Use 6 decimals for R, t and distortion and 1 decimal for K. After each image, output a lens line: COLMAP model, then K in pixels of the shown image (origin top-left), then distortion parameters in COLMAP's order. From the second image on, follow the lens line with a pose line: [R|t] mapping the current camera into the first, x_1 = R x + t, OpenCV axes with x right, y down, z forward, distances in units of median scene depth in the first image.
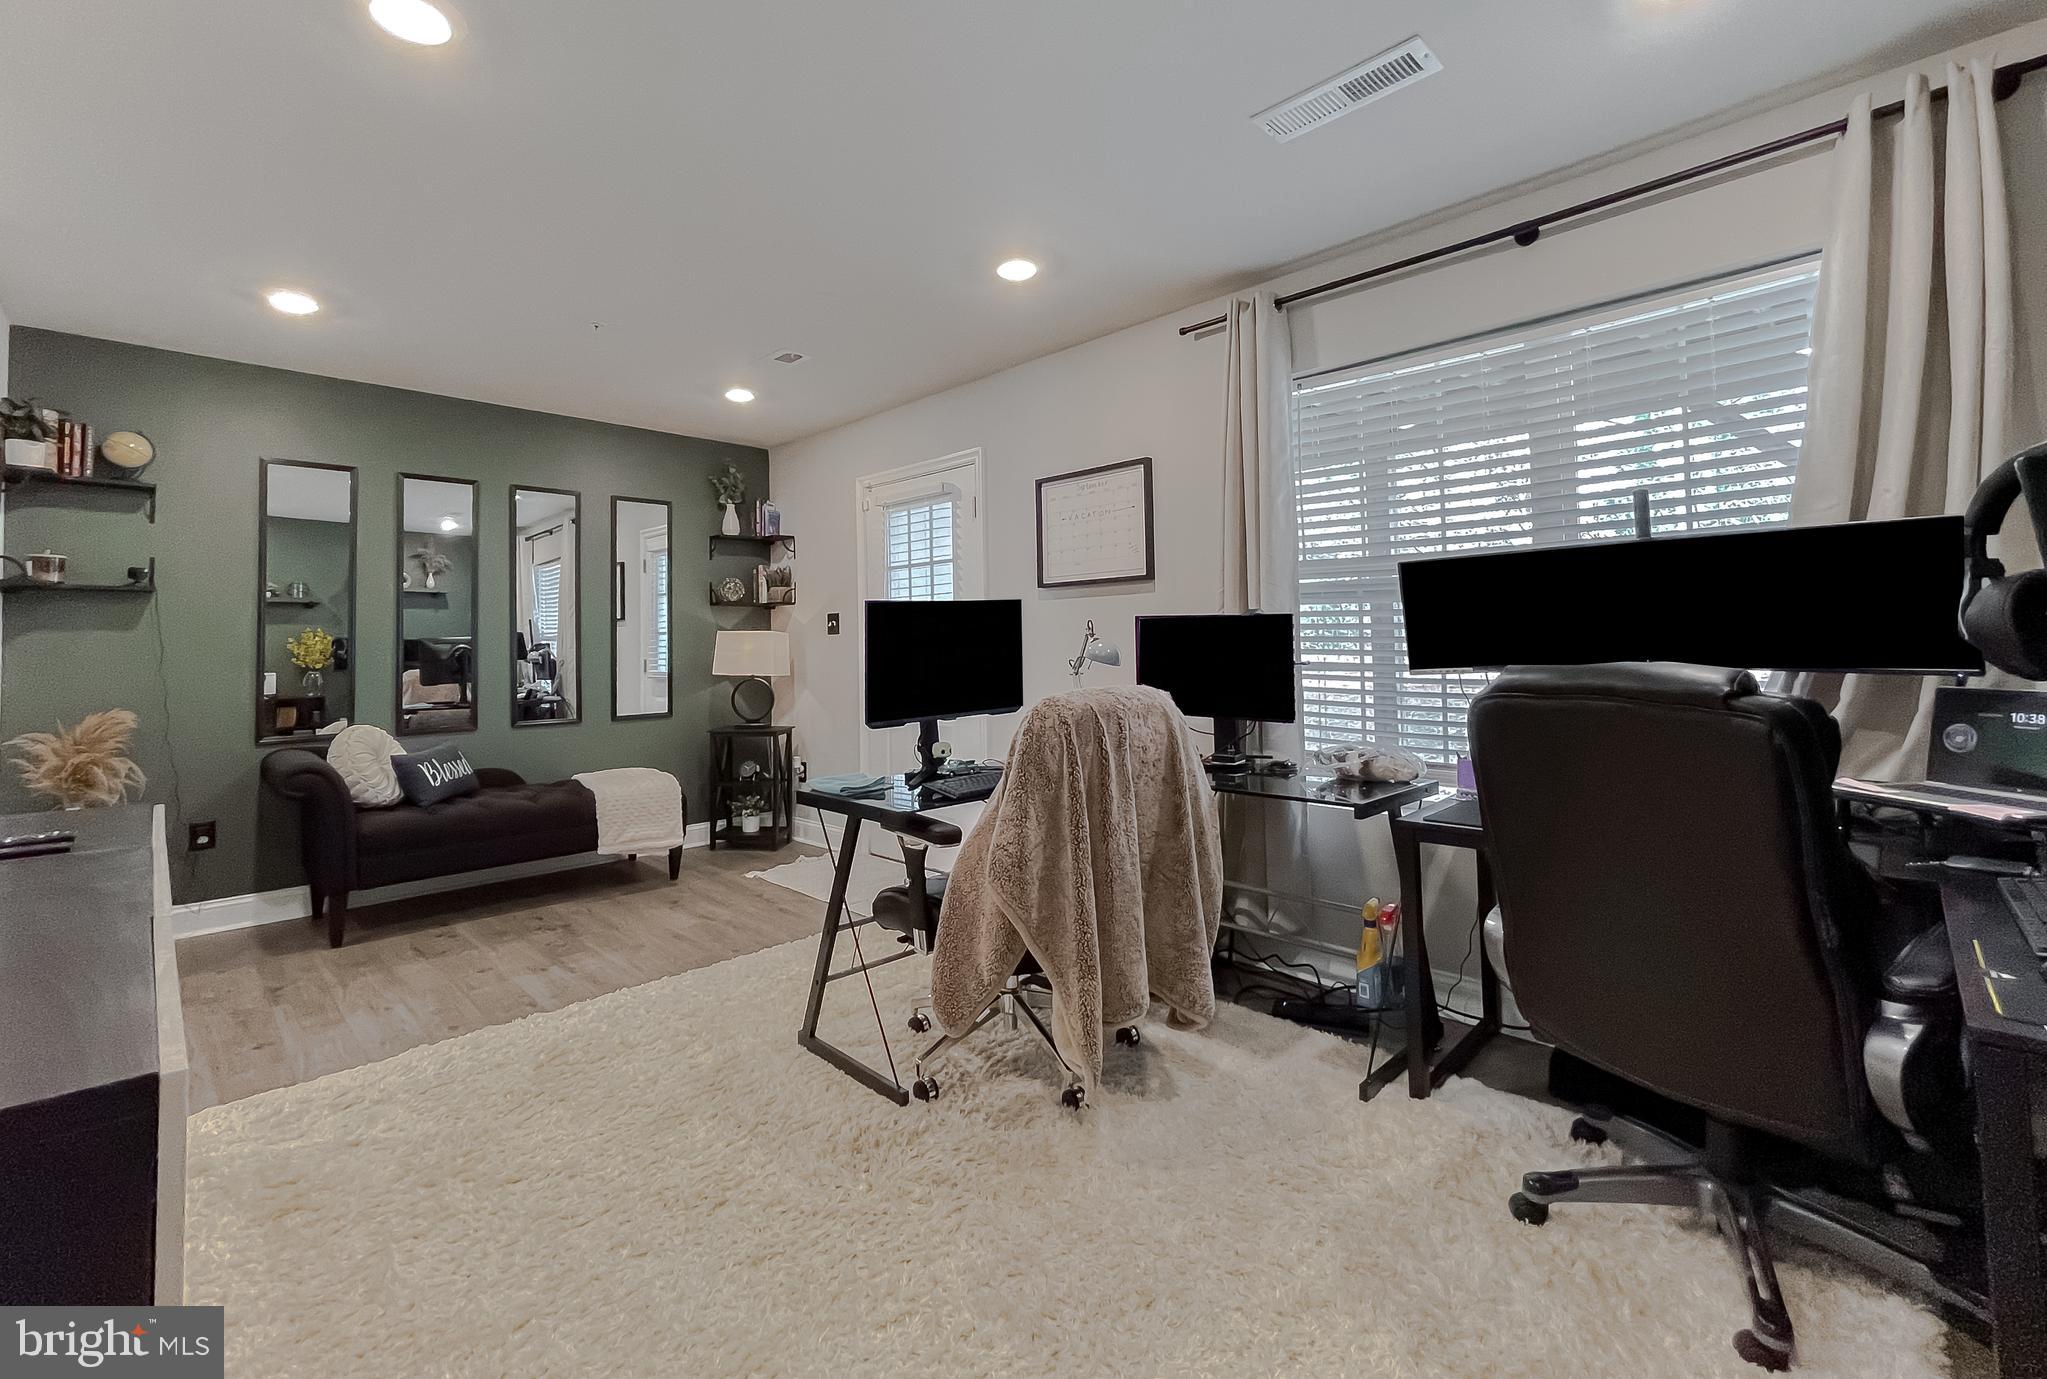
lens RADIAL K [[845.9, 0, 990.9], [0, 845.9, 623.8], [0, 0, 1]] dist [0.001503, 0.002382]
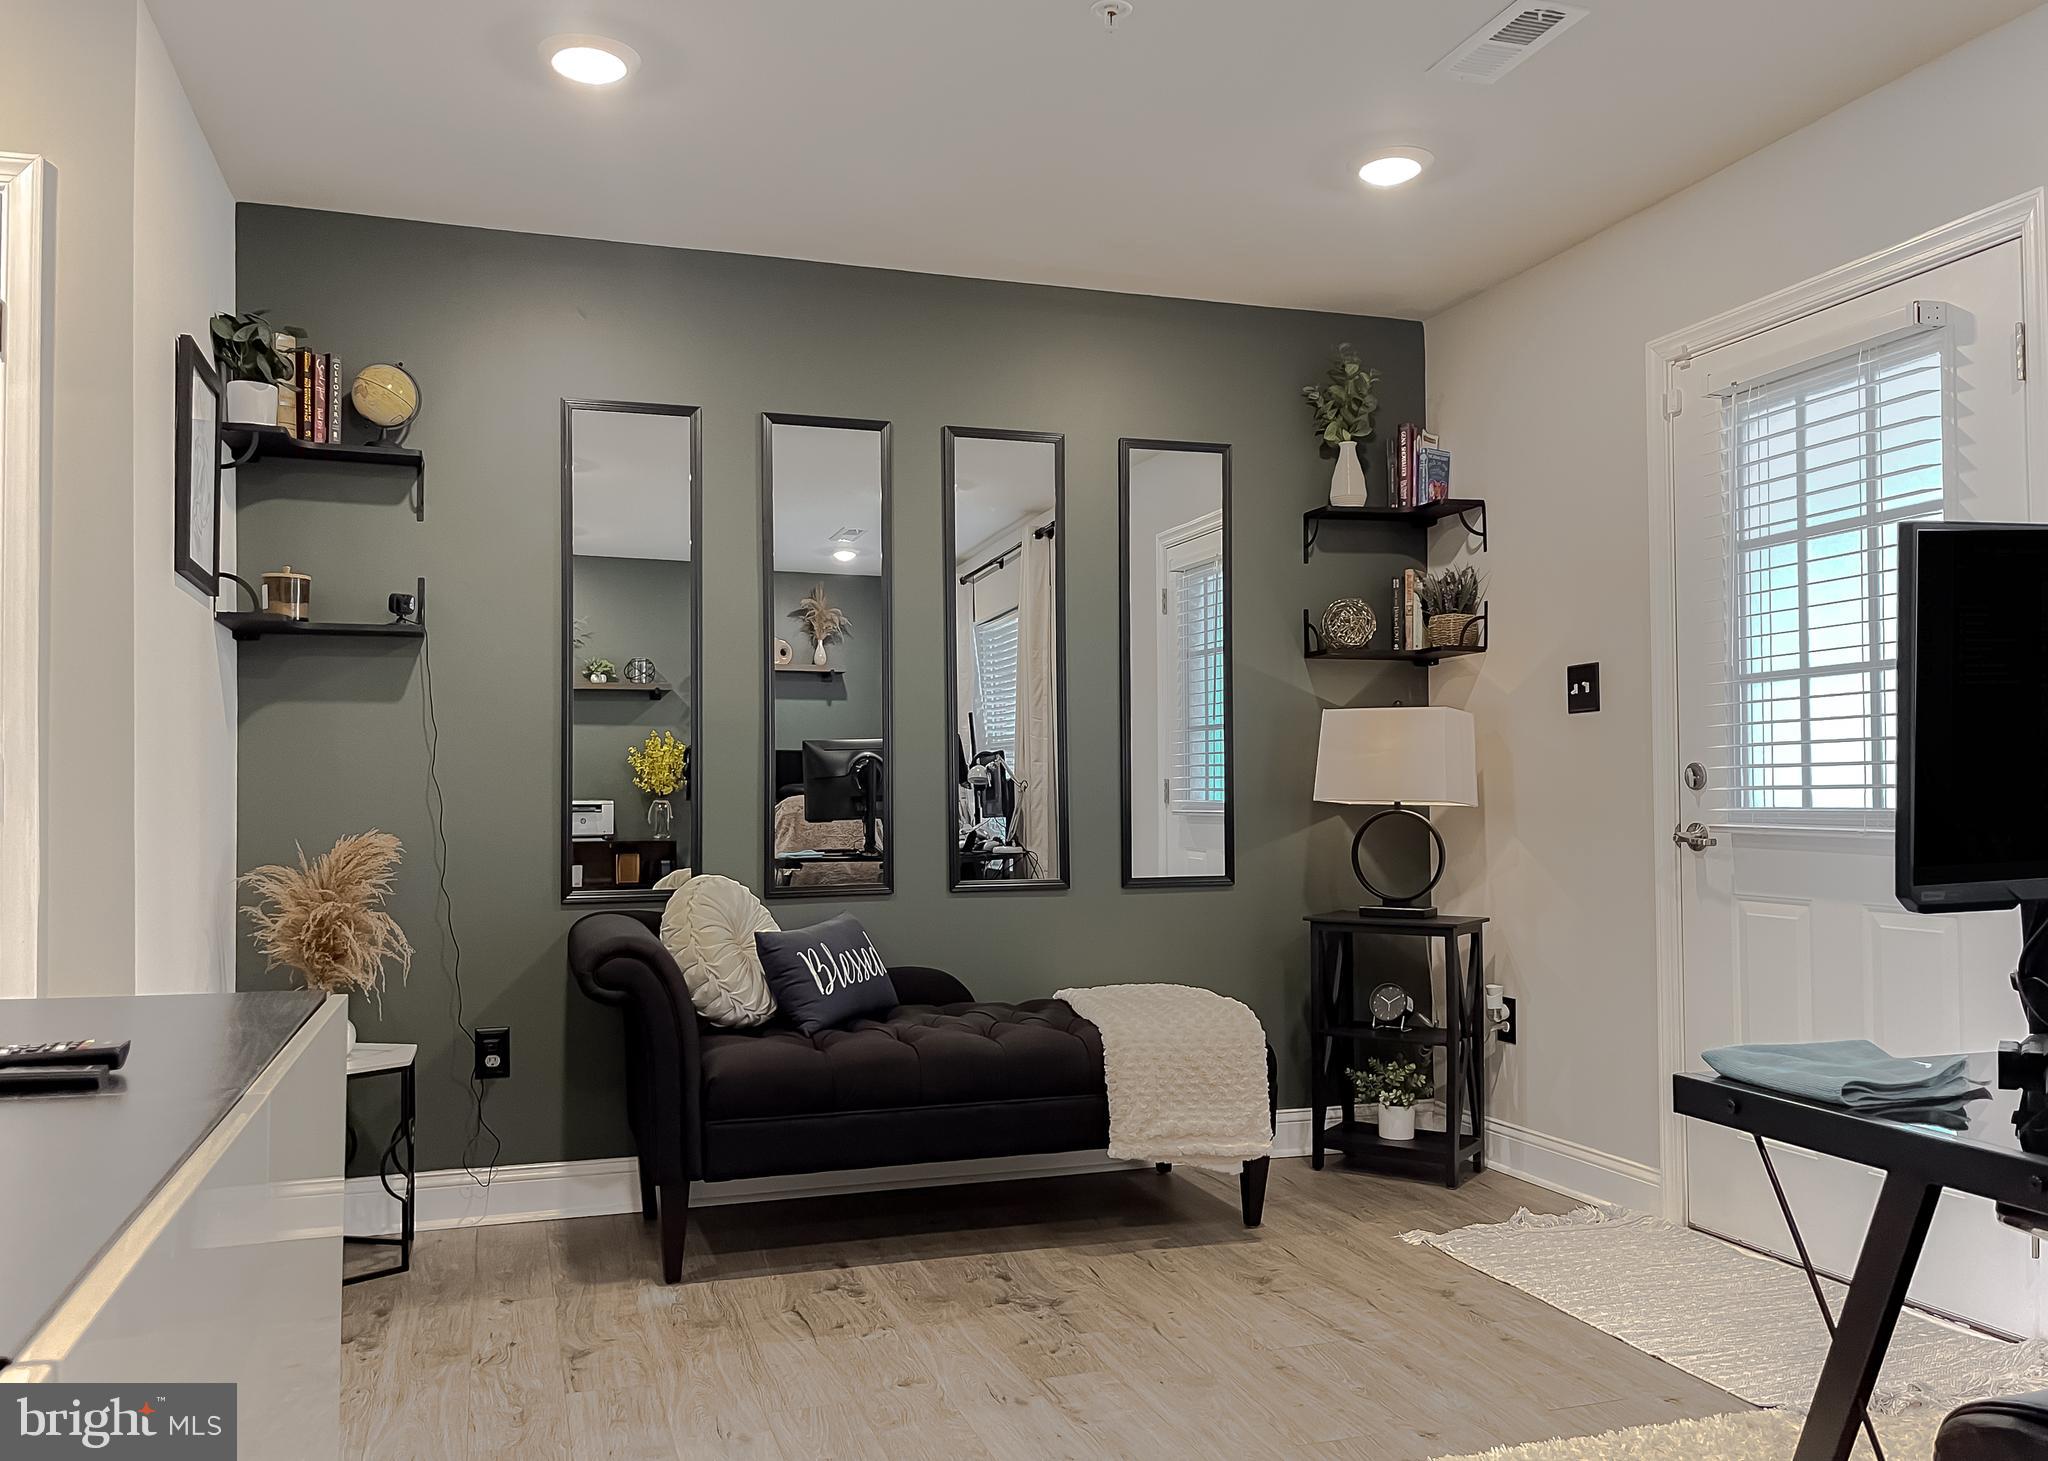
lens RADIAL K [[1641.6, 0, 1022.1], [0, 1641.6, 746.0], [0, 0, 1]] dist [0.045098, 0.009170]
pose [[0.894518, -0.002850, -0.447022, -0.085839], [0.007471, 0.999935, 0.008576, 0.027974], [0.446969, -0.011011, 0.894482, 0.136246]]
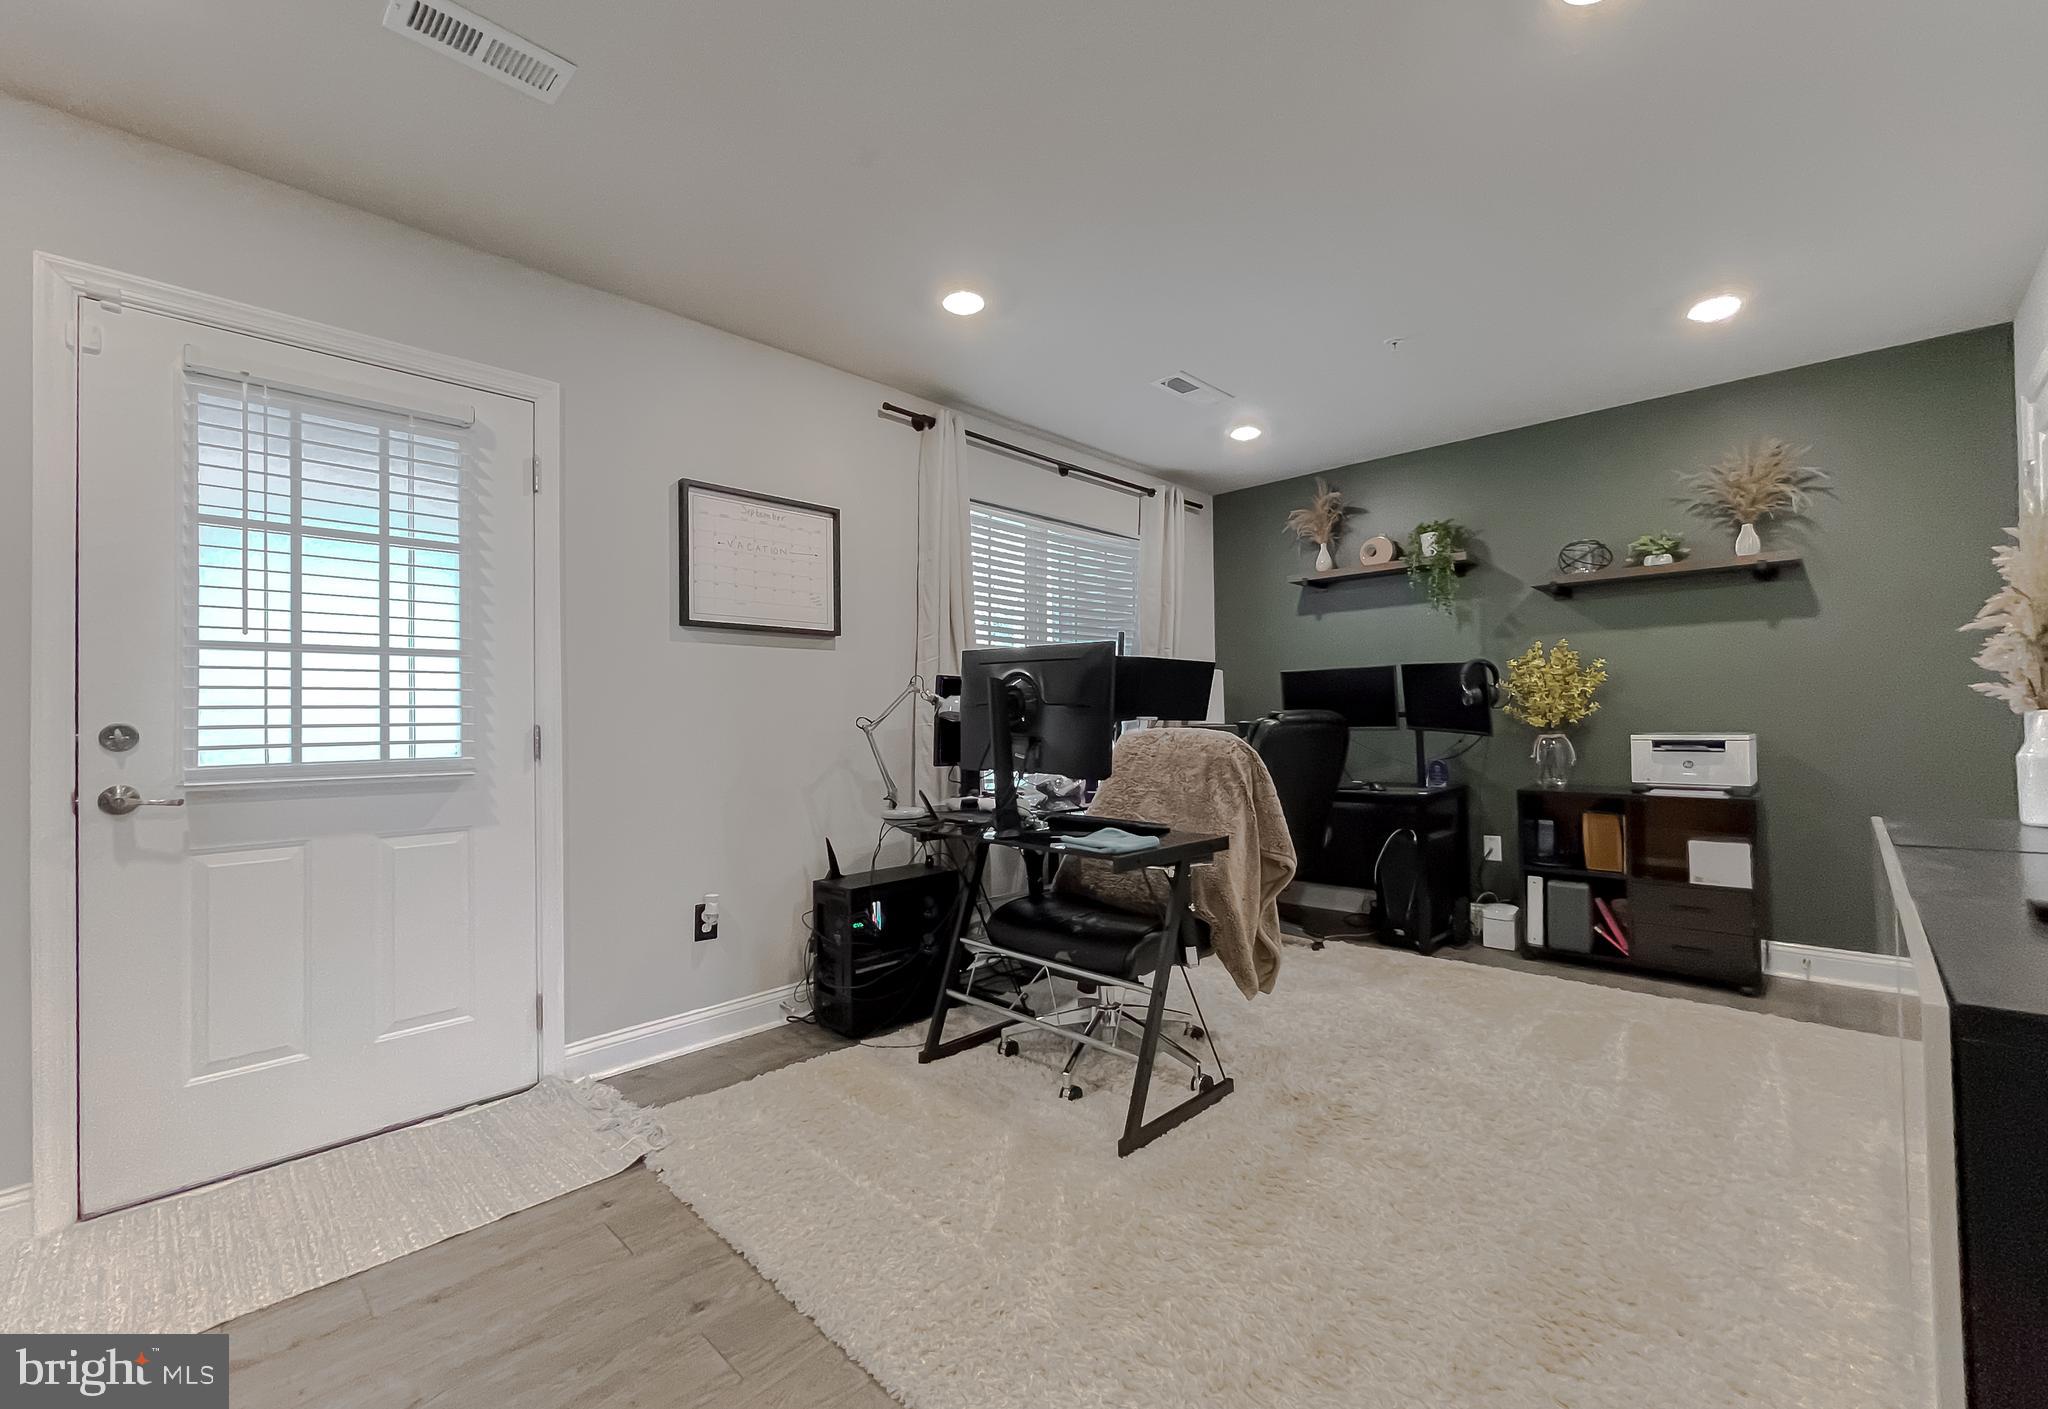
lens RADIAL K [[848.4, 0, 1019.2], [0, 848.4, 706.2], [0, 0, 1]] dist [-0.001662, 0.001181]
pose [[-0.006316, 0.035903, 0.999335, -0.661180], [-0.013740, 0.999258, -0.035987, 0.049796], [-0.999886, -0.013958, -0.005818, 0.684024]]
